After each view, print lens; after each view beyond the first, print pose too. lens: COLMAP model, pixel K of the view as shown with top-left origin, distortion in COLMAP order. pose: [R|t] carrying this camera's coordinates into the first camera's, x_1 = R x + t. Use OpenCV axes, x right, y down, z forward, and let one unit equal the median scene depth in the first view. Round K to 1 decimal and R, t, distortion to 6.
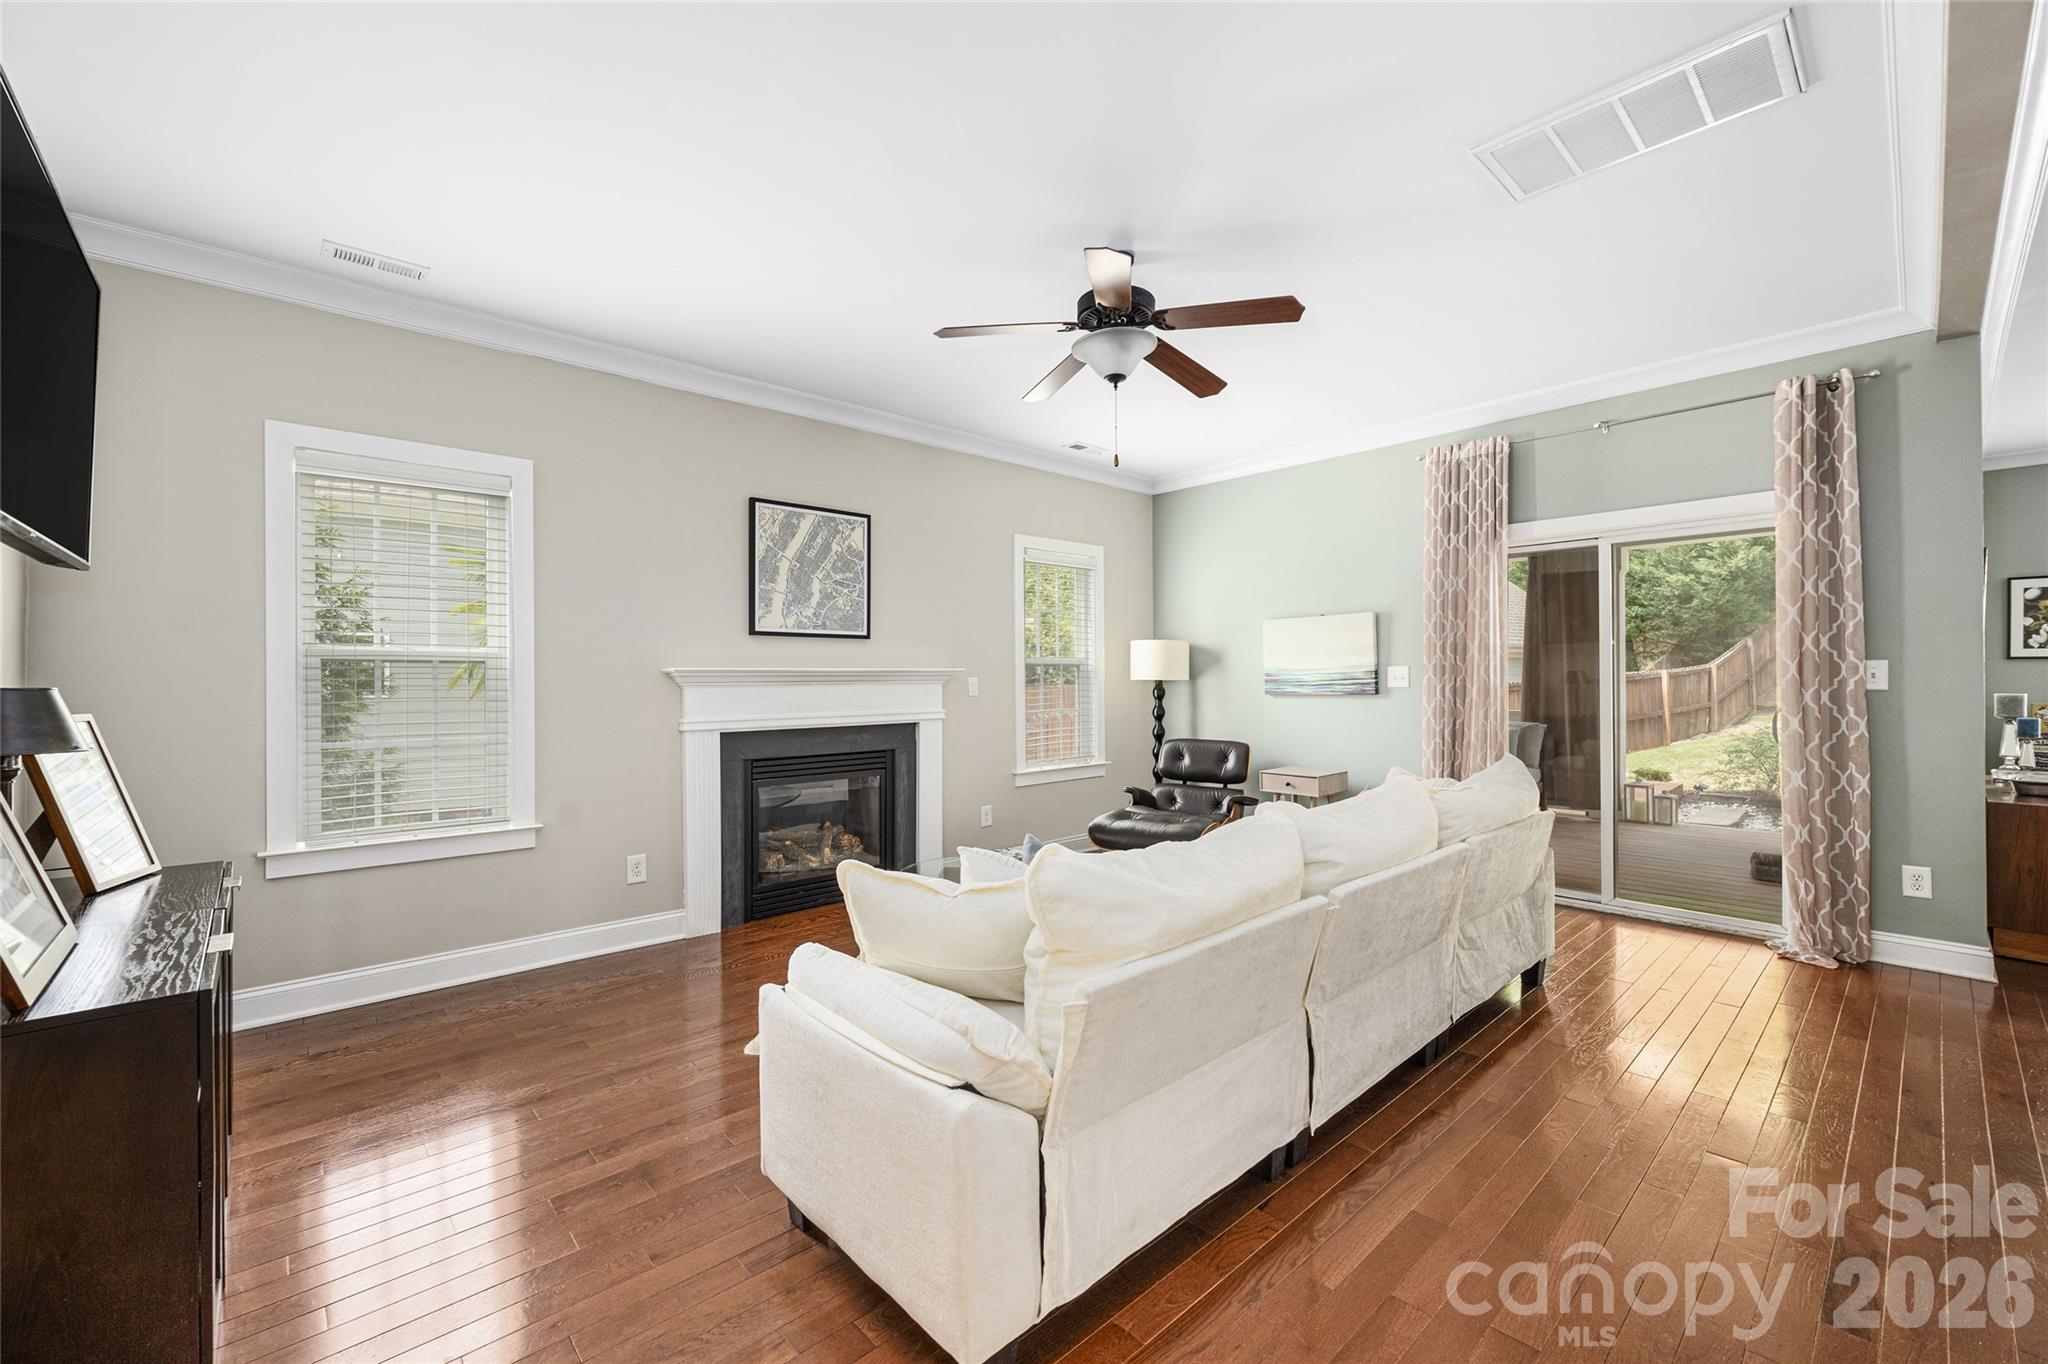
lens RADIAL K [[829.9, 0, 1023.3], [0, 829.9, 680.0], [0, 0, 1]] dist [-0.003576, -0.000606]
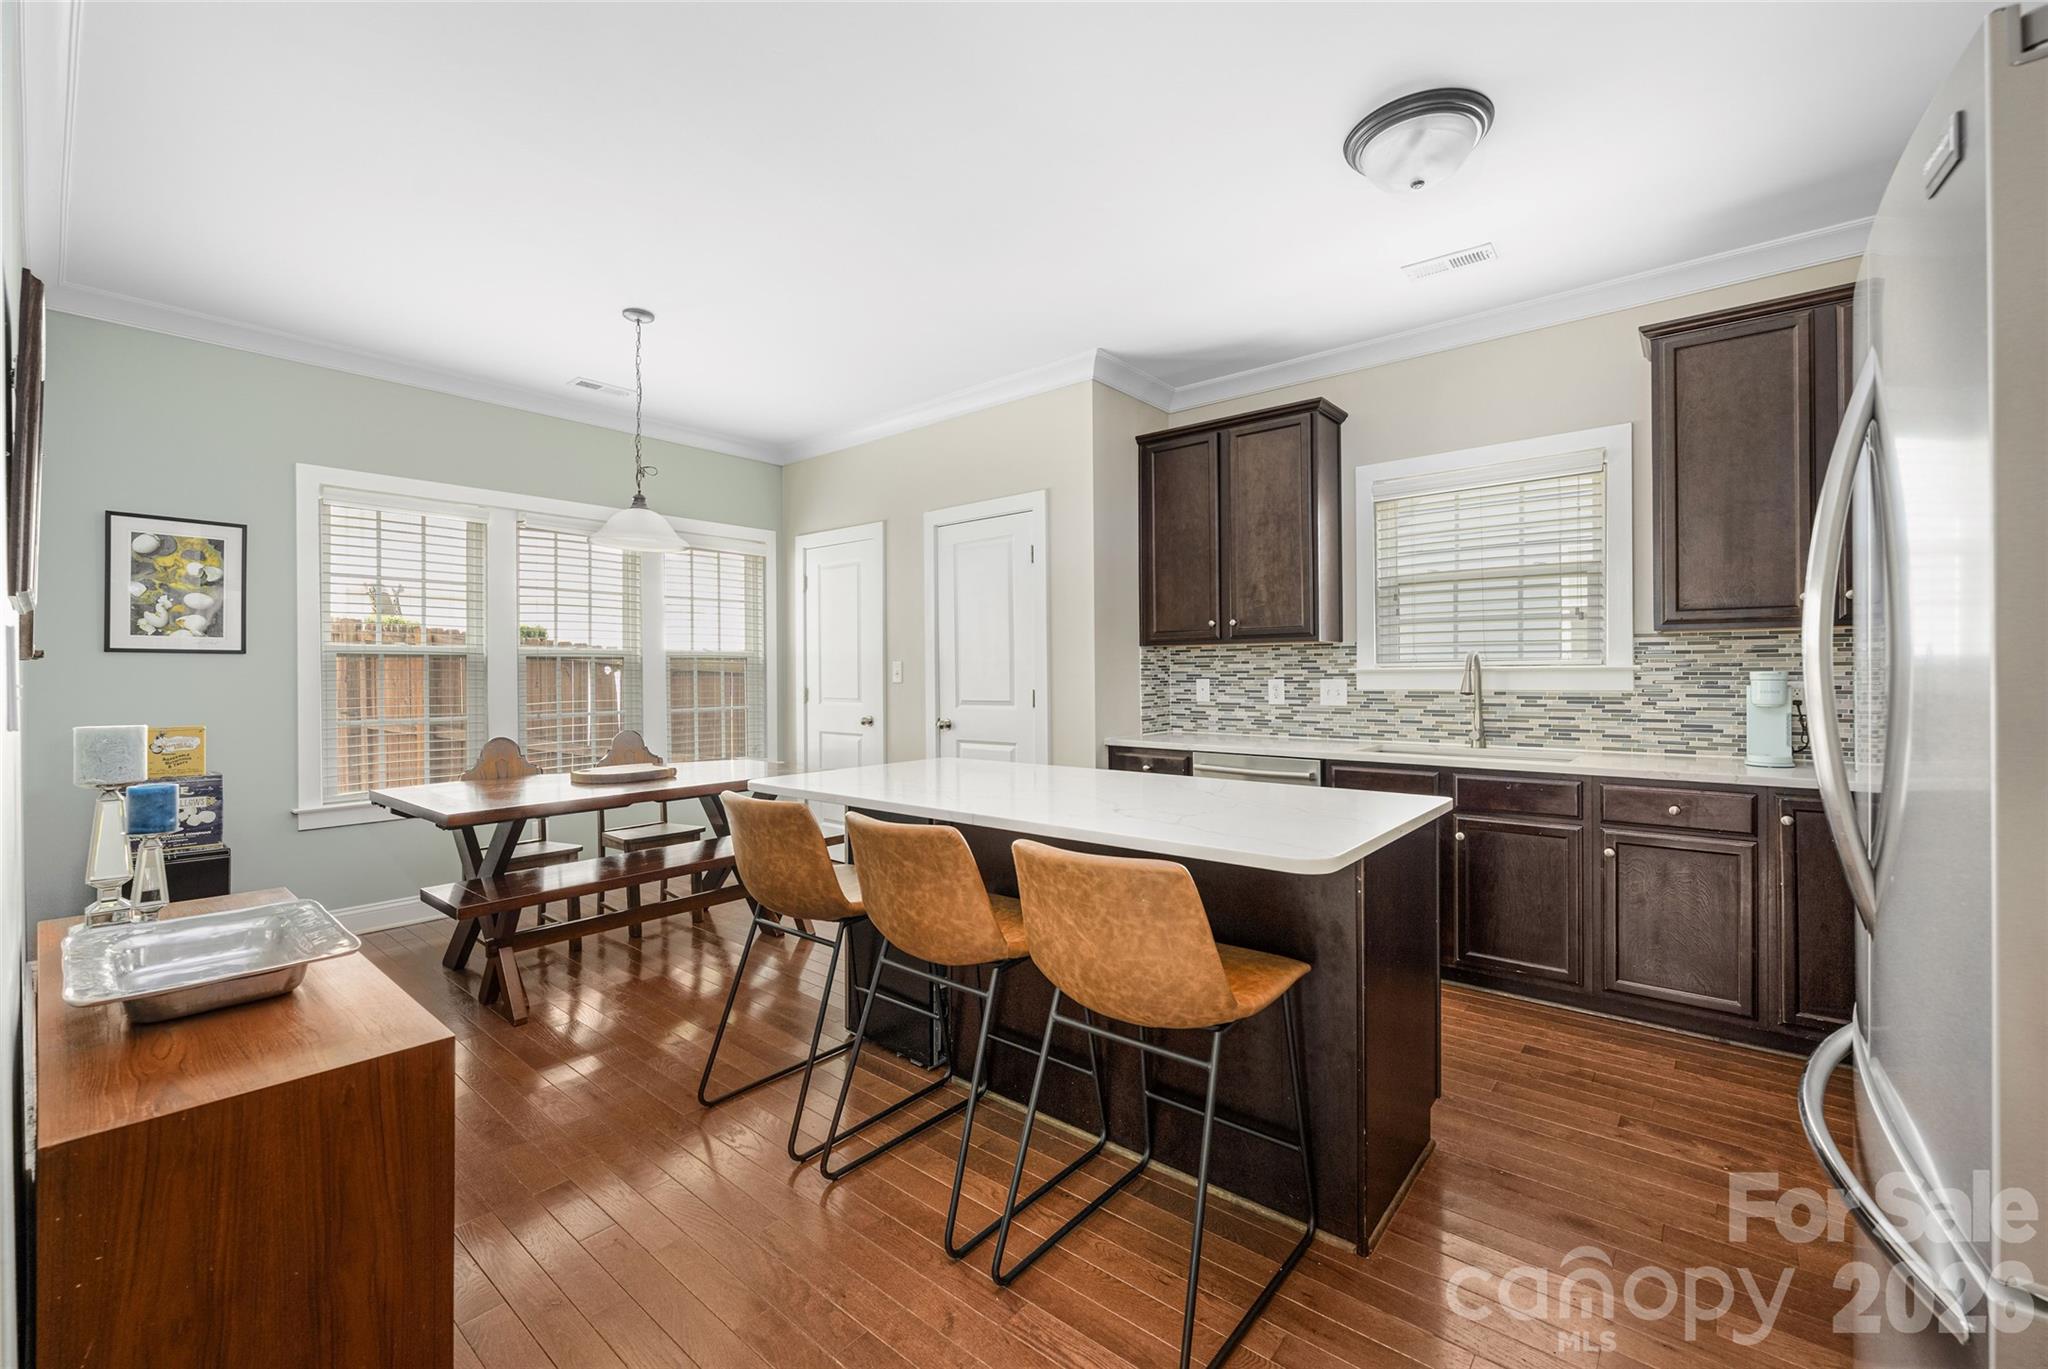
lens RADIAL K [[844.7, 0, 1001.0], [0, 844.7, 668.8], [0, 0, 1]] dist [-0.000263, -0.000229]
pose [[-0.116683, 0.009555, 0.993123, 0.654305], [0.008818, 0.999924, -0.008584, -0.003412], [-0.993130, 0.007755, -0.116759, 0.547316]]
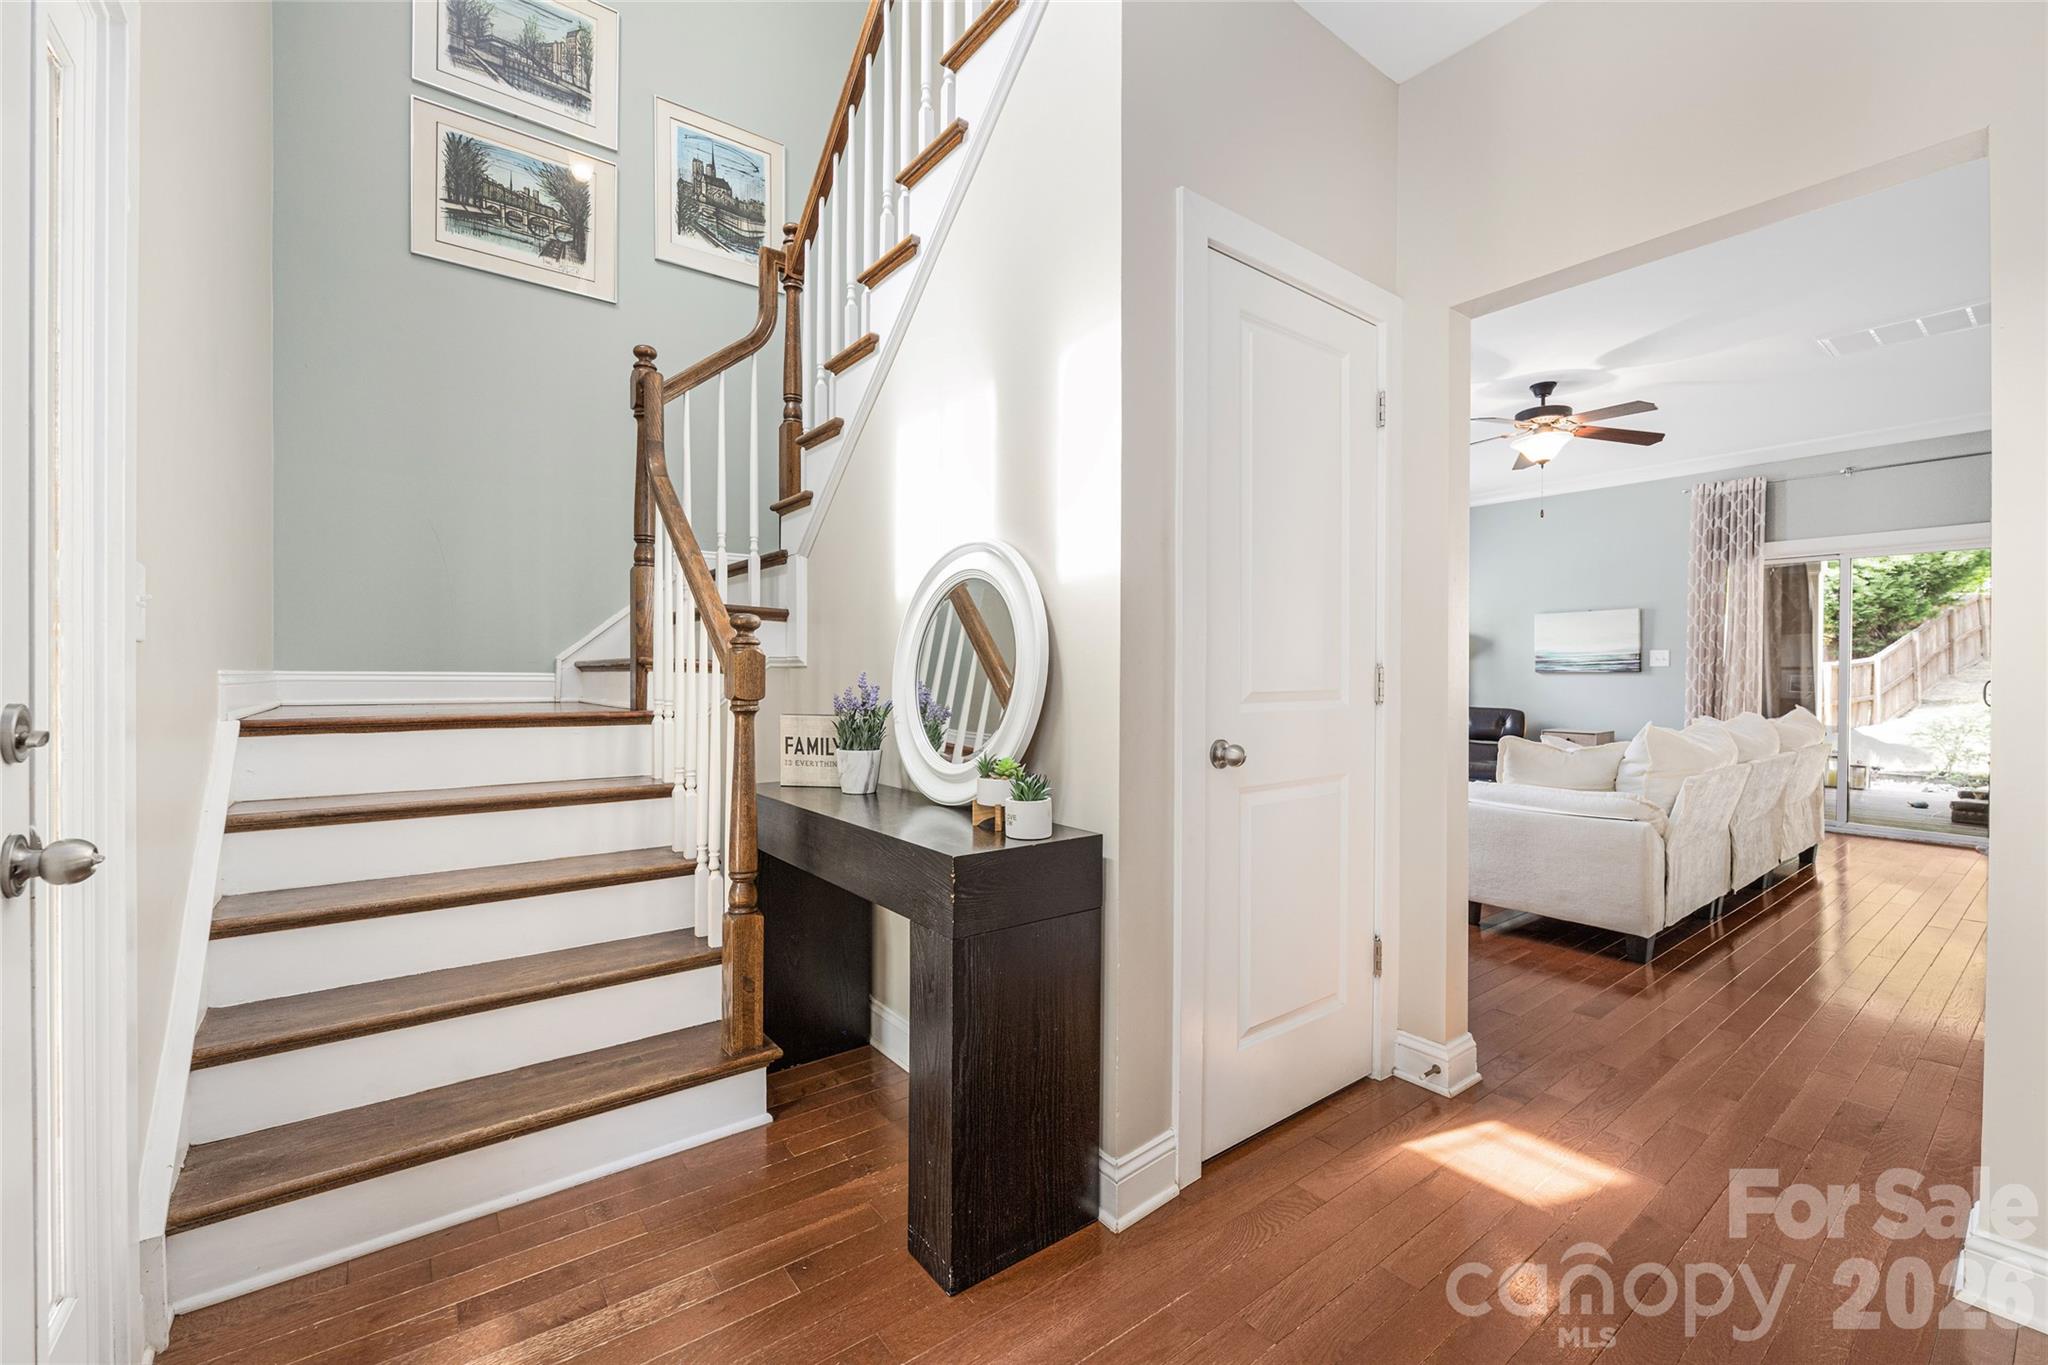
lens RADIAL K [[839.0, 0, 1024.0], [0, 839.0, 682.5], [0, 0, 1]] dist [-0.003229, -0.000050]
pose [[0.996318, 0.009233, -0.085233, -0.465708], [-0.008250, 0.999895, 0.011886, 0.028957], [0.085334, -0.011139, 0.996290, -0.429108]]
